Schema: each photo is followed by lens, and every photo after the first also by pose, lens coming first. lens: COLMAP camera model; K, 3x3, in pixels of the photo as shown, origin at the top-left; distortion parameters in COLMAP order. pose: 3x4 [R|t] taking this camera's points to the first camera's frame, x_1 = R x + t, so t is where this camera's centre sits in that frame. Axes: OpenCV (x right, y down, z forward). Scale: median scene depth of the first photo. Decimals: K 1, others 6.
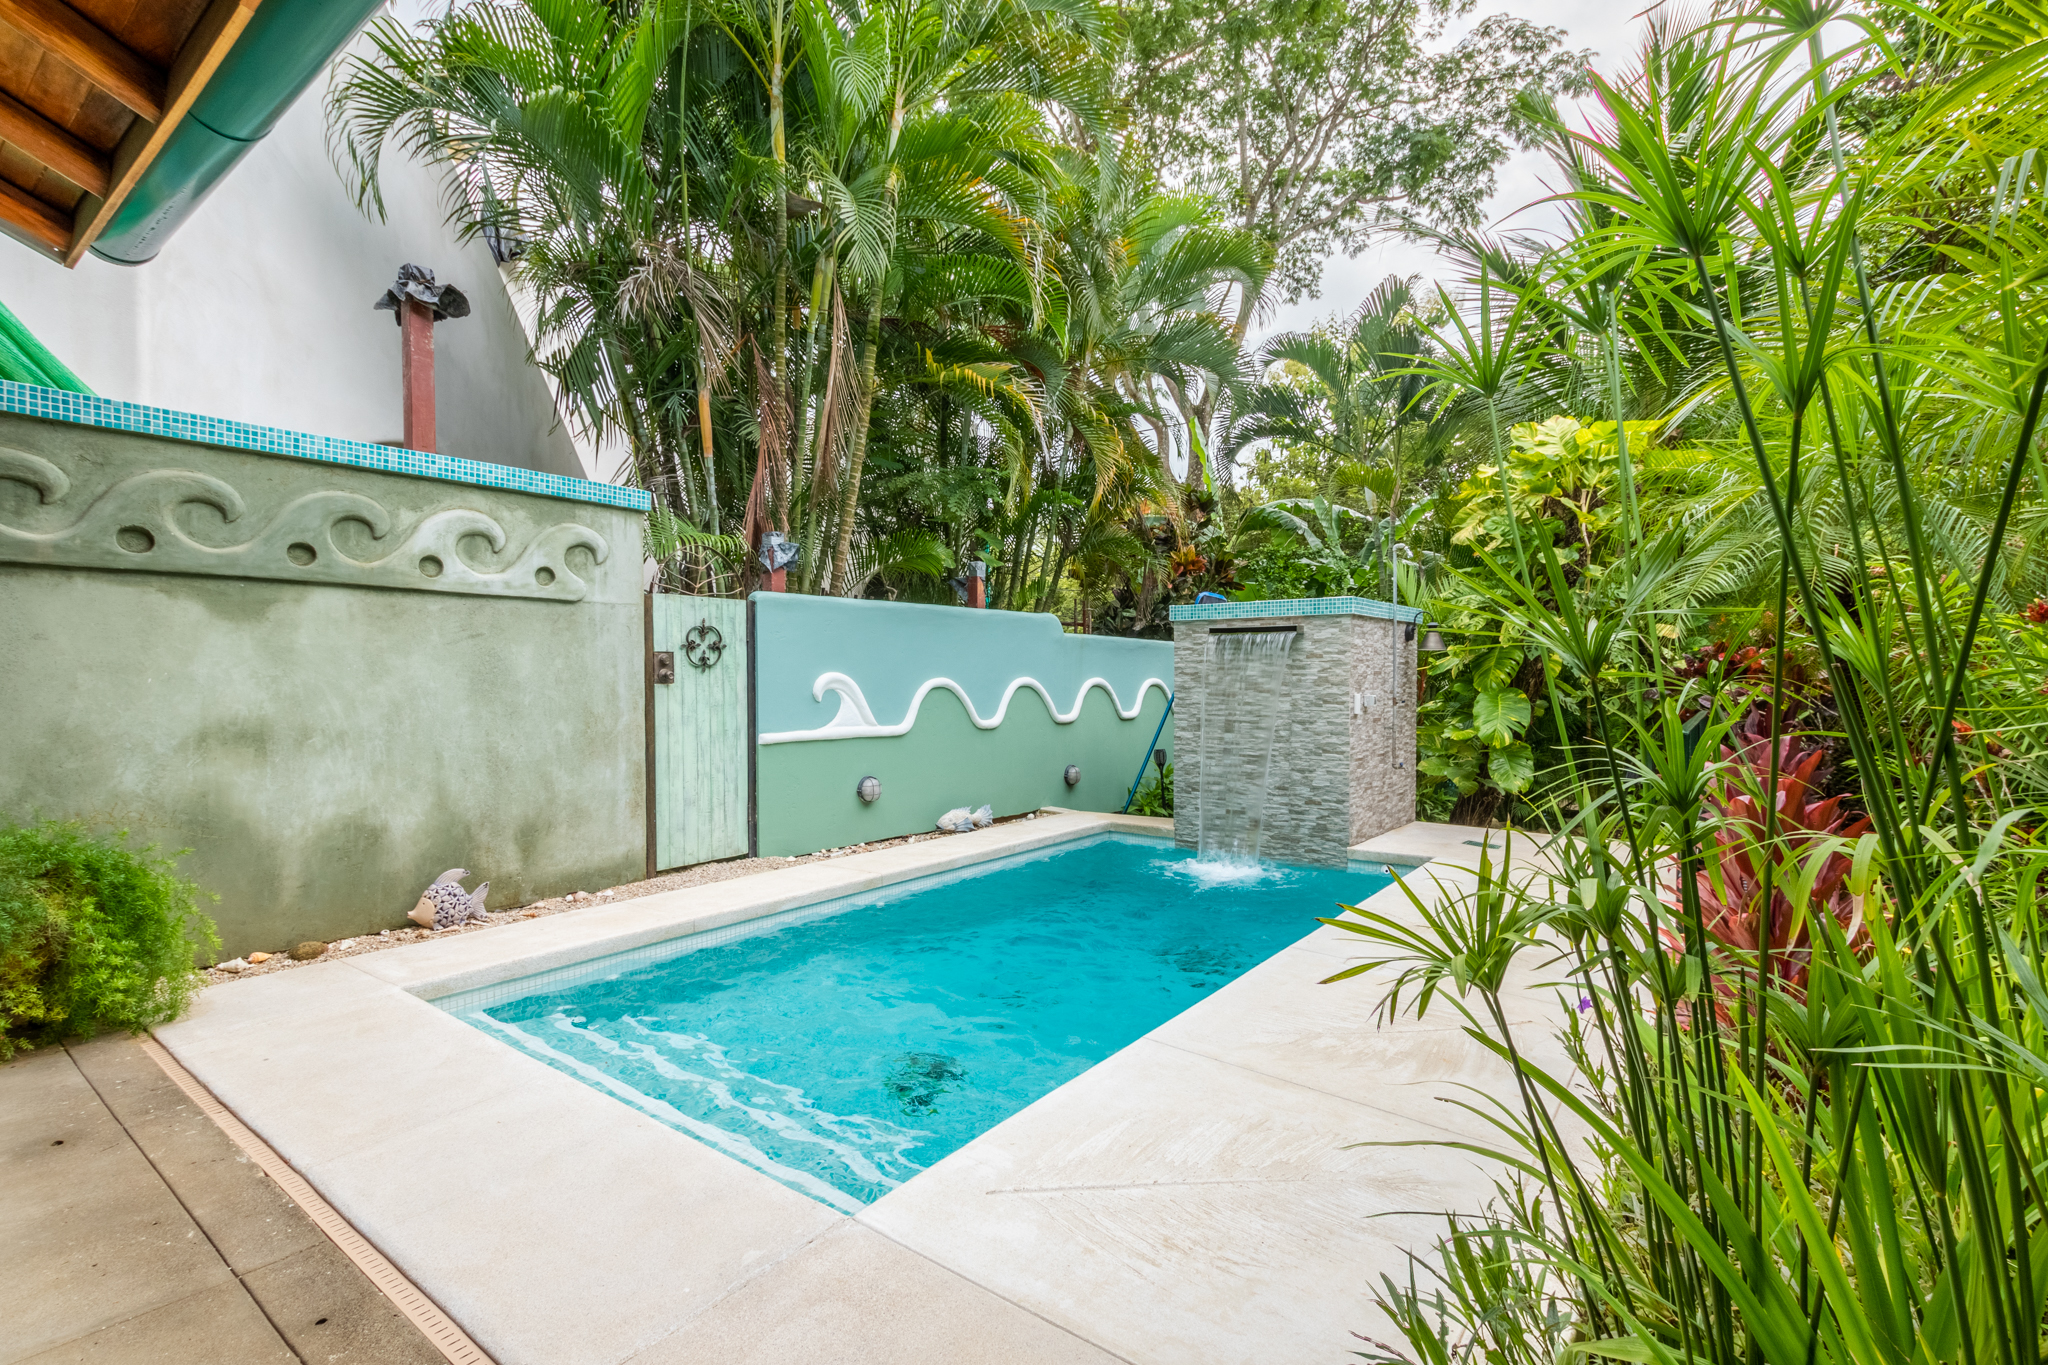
lens RADIAL K [[936.2, 0, 1031.4], [0, 936.2, 692.1], [0, 0, 1]] dist [0.001188, -0.000276]
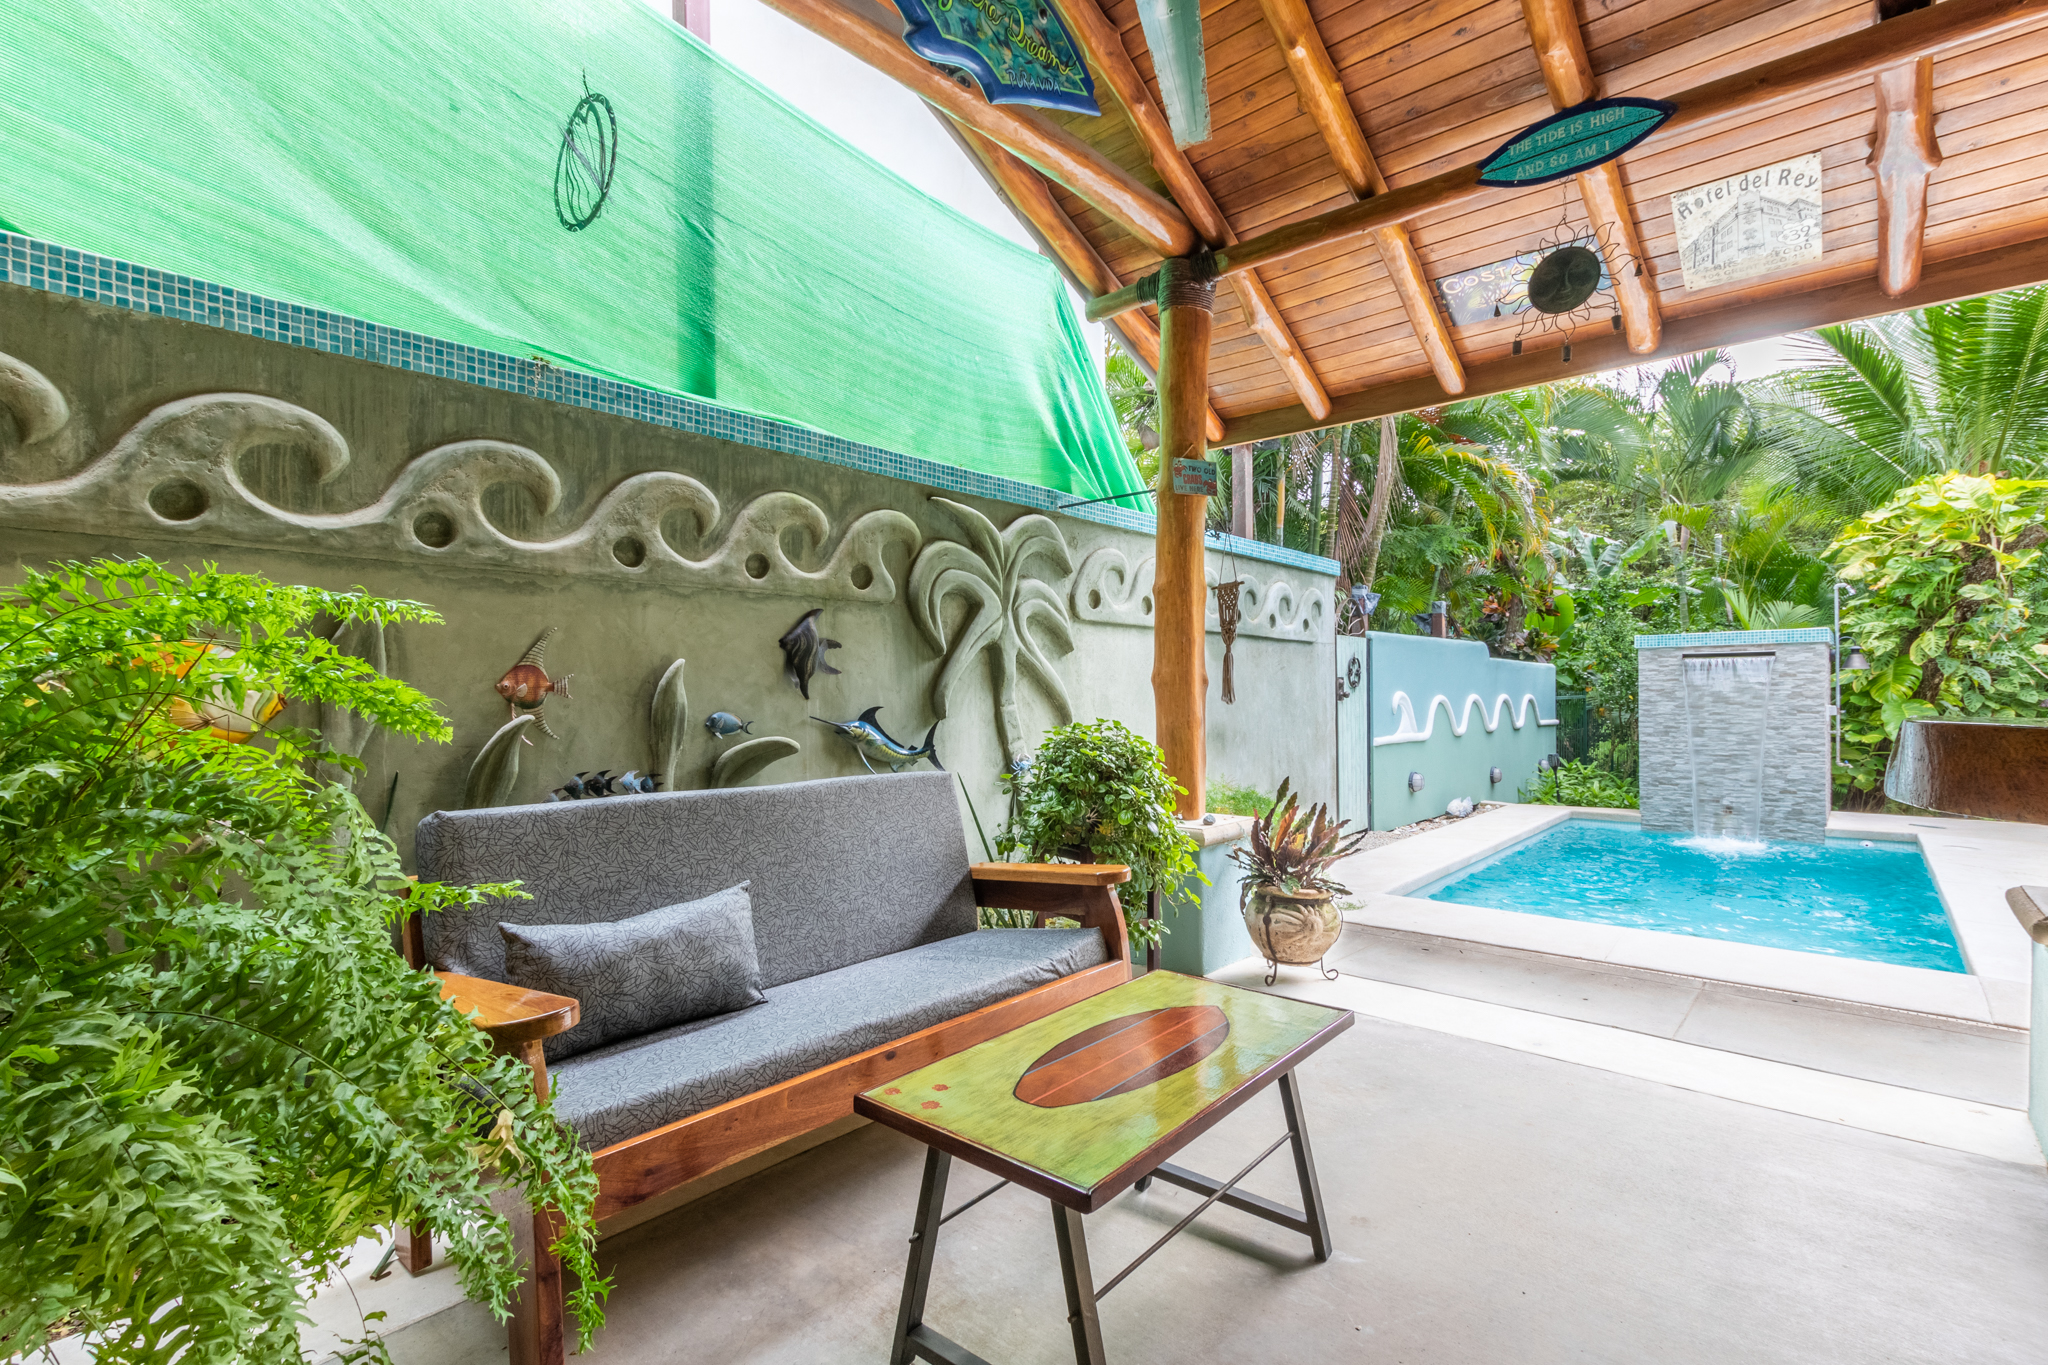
lens RADIAL K [[936.2, 0, 1016.9], [0, 936.2, 691.2], [0, 0, 1]] dist [0.001188, -0.000276]
pose [[0.995831, -0.009127, -0.090758, -0.605788], [0.007140, 0.999728, -0.022197, 0.003711], [0.090936, 0.021456, 0.995626, -0.341164]]
